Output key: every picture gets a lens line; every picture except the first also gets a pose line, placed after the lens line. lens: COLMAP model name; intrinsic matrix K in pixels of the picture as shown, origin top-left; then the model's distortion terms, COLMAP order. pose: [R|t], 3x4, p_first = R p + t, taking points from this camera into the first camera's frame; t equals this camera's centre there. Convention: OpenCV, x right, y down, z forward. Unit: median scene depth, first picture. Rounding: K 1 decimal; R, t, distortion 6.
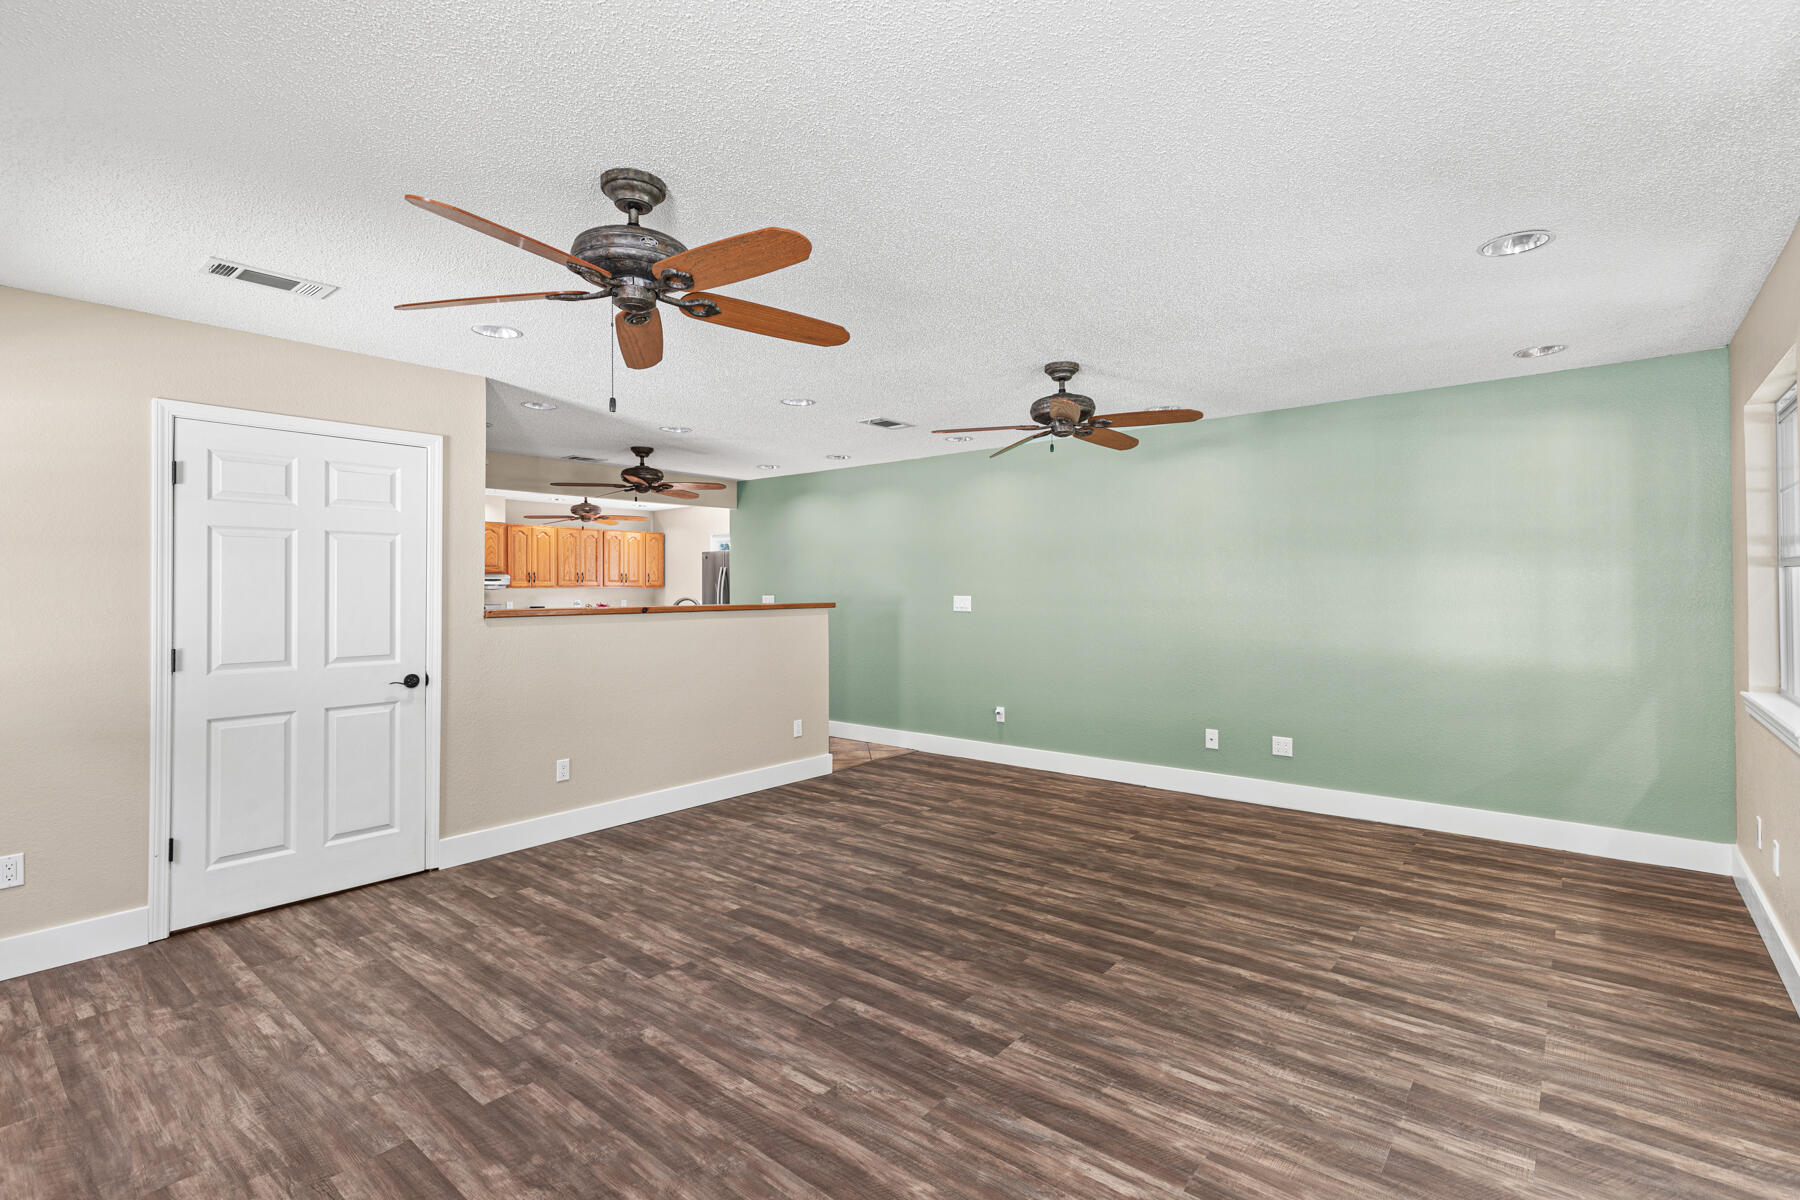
lens RADIAL K [[826.0, 0, 903.9], [0, 826.0, 591.1], [0, 0, 1]] dist [0.002374, -0.000126]
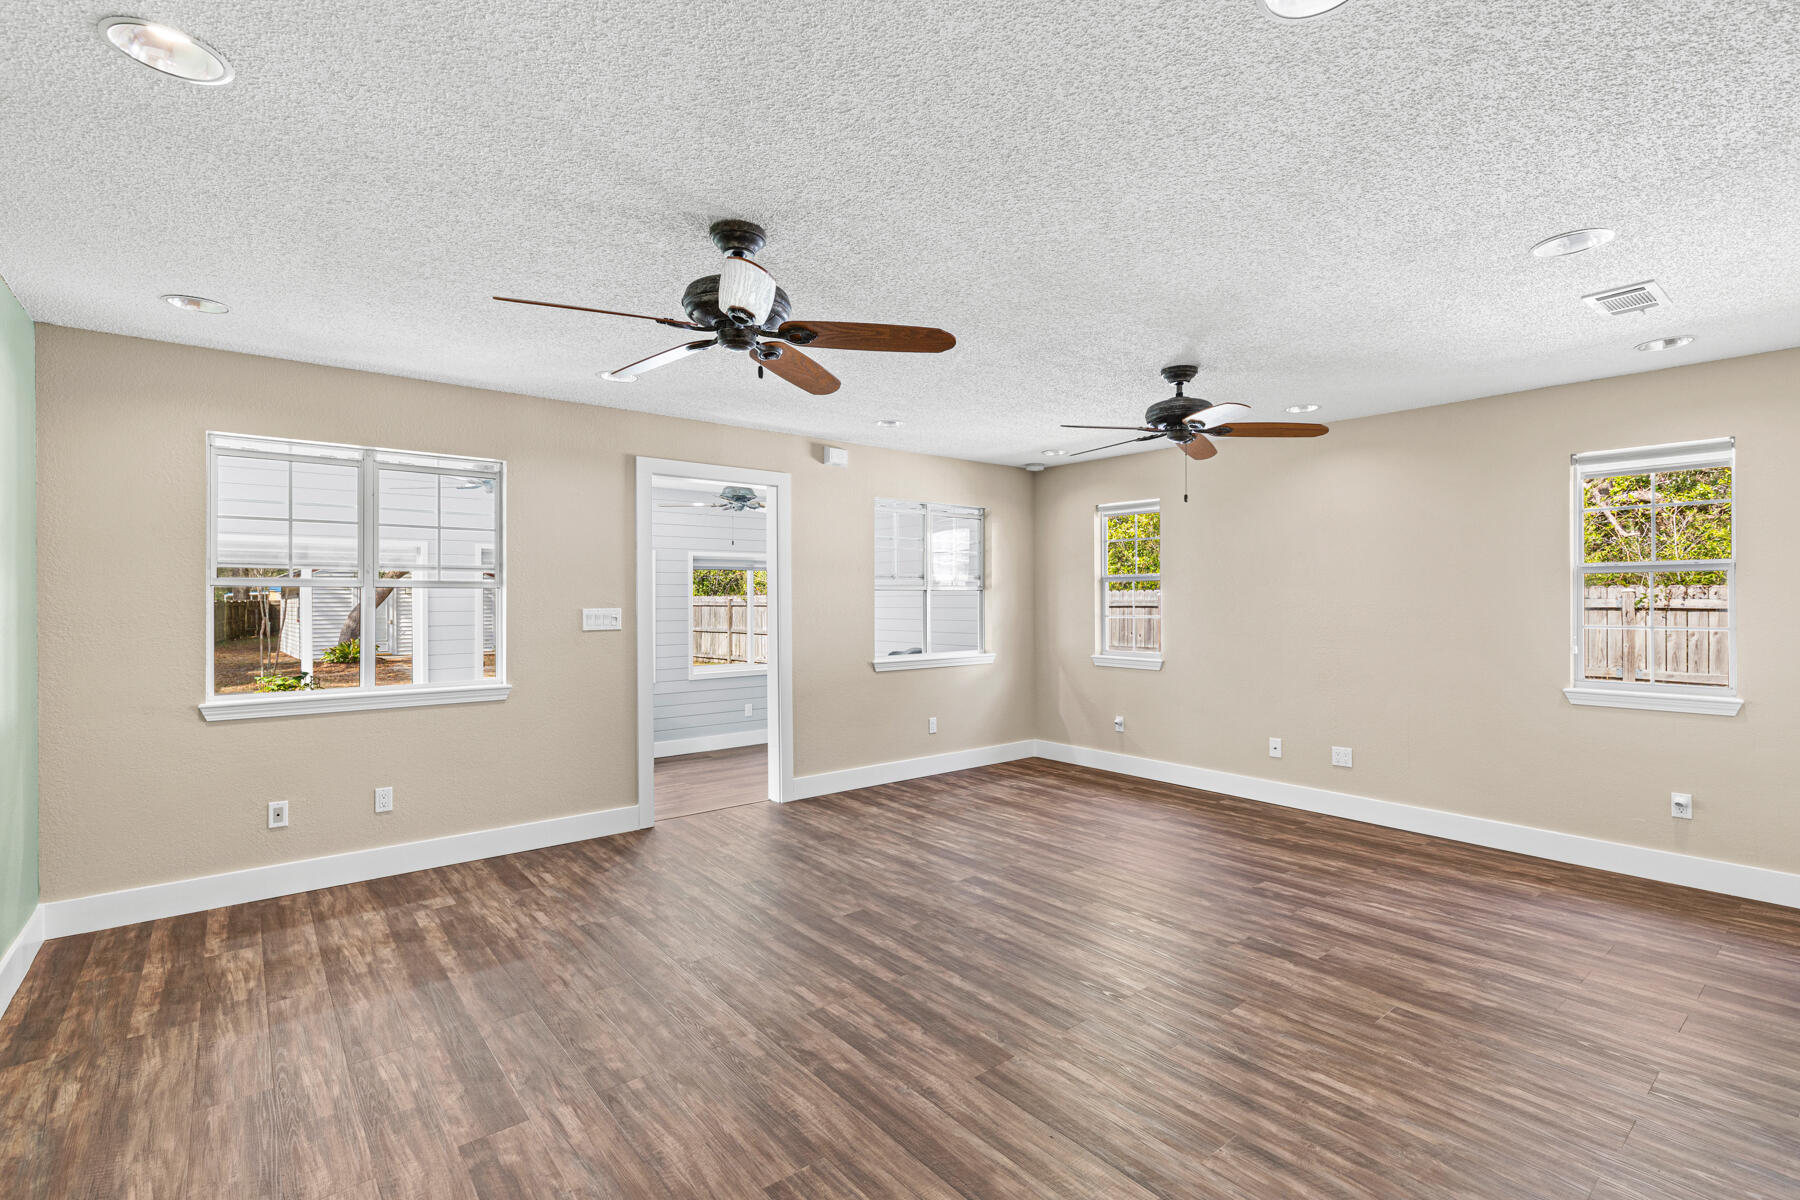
lens RADIAL K [[826.0, 0, 903.9], [0, 826.0, 591.1], [0, 0, 1]] dist [0.002374, -0.000126]
pose [[-0.982514, 0.011471, 0.185835, -0.050038], [0.009572, 0.999892, -0.011116, -0.001892], [-0.185942, -0.009142, -0.982518, 1.970273]]
